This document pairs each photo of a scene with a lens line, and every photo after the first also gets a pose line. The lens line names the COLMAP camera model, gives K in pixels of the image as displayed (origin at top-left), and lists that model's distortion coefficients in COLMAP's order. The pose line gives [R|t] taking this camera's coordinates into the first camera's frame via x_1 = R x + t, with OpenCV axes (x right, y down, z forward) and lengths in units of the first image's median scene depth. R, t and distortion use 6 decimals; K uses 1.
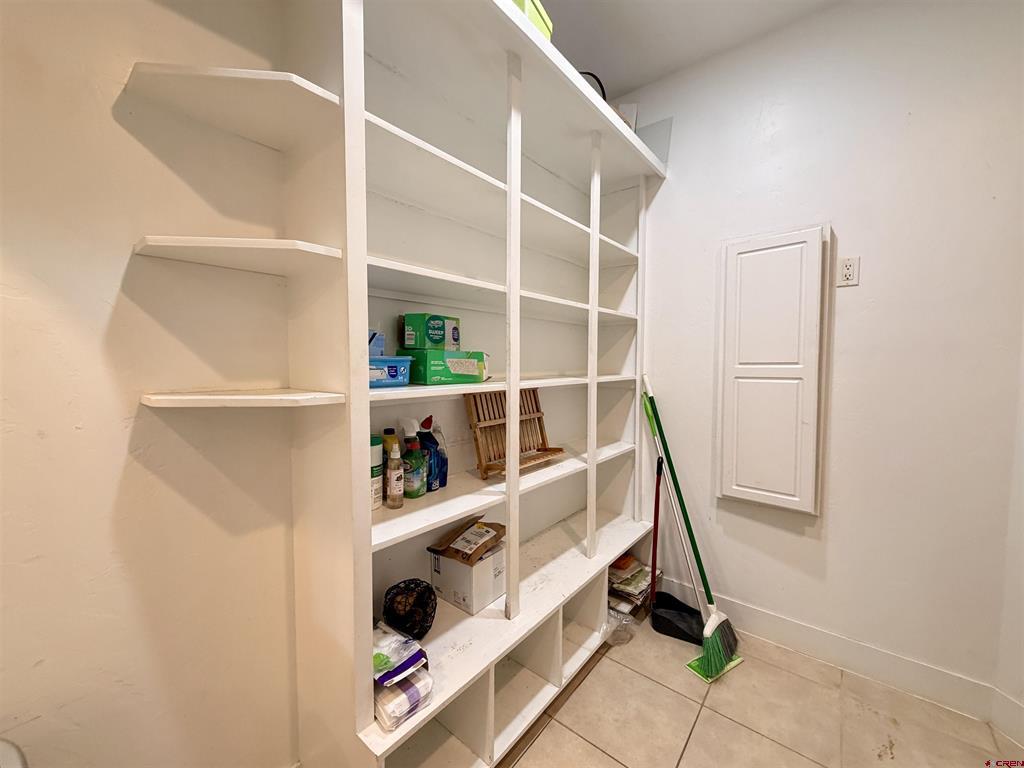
lens RADIAL K [[407.0, 0, 508.0], [0, 407.0, 383.0], [0, 0, 1]] dist [-0.002114, -0.000239]
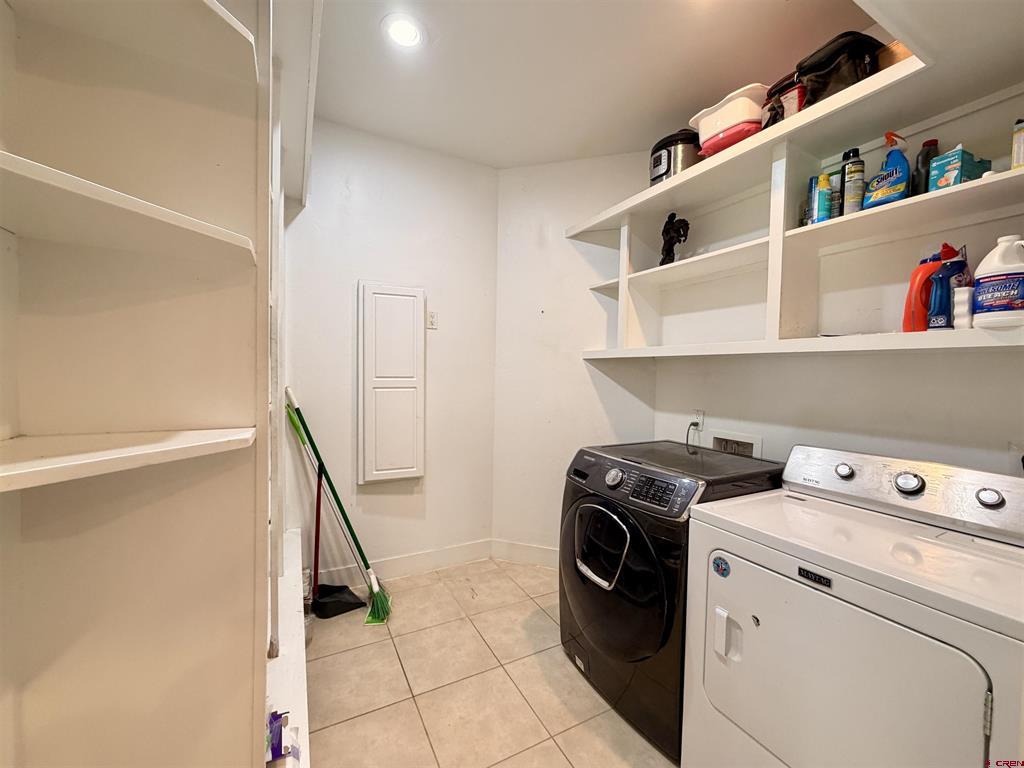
lens RADIAL K [[407.0, 0, 508.0], [0, 407.0, 383.0], [0, 0, 1]] dist [-0.002114, -0.000239]
pose [[0.381513, -0.017584, 0.924196, -0.501057], [0.032025, 0.999470, 0.005796, -0.023805], [-0.923808, 0.027386, 0.381874, 0.110529]]
